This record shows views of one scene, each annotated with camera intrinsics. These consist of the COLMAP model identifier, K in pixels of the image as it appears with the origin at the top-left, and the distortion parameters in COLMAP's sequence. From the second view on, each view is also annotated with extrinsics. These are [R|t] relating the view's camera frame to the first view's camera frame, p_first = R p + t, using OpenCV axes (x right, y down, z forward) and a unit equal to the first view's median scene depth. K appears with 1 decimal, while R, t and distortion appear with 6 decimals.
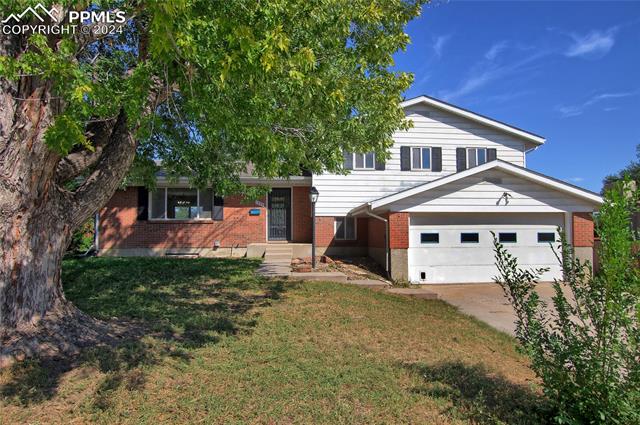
lens RADIAL K [[415.5, 0, 320.0], [0, 415.5, 212.5], [0, 0, 1]] dist [-0.024218, 0.000080]
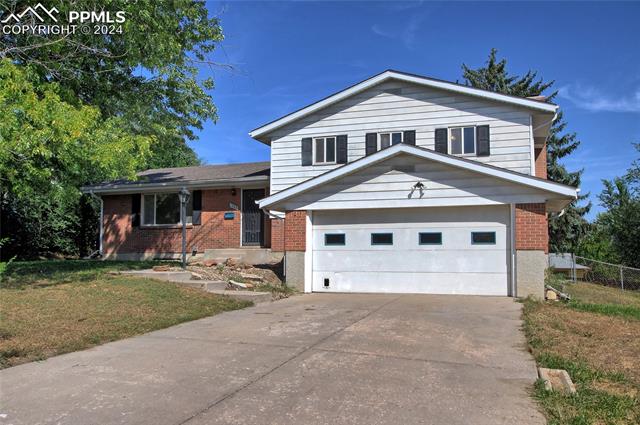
lens RADIAL K [[524.8, 0, 320.0], [0, 524.8, 212.5], [0, 0, 1]] dist [-0.002665, -0.001109]
pose [[0.913203, -0.030452, -0.406366, 0.538156], [0.025628, 0.999522, -0.017309, 0.017993], [0.406698, 0.005392, 0.913547, -0.019529]]
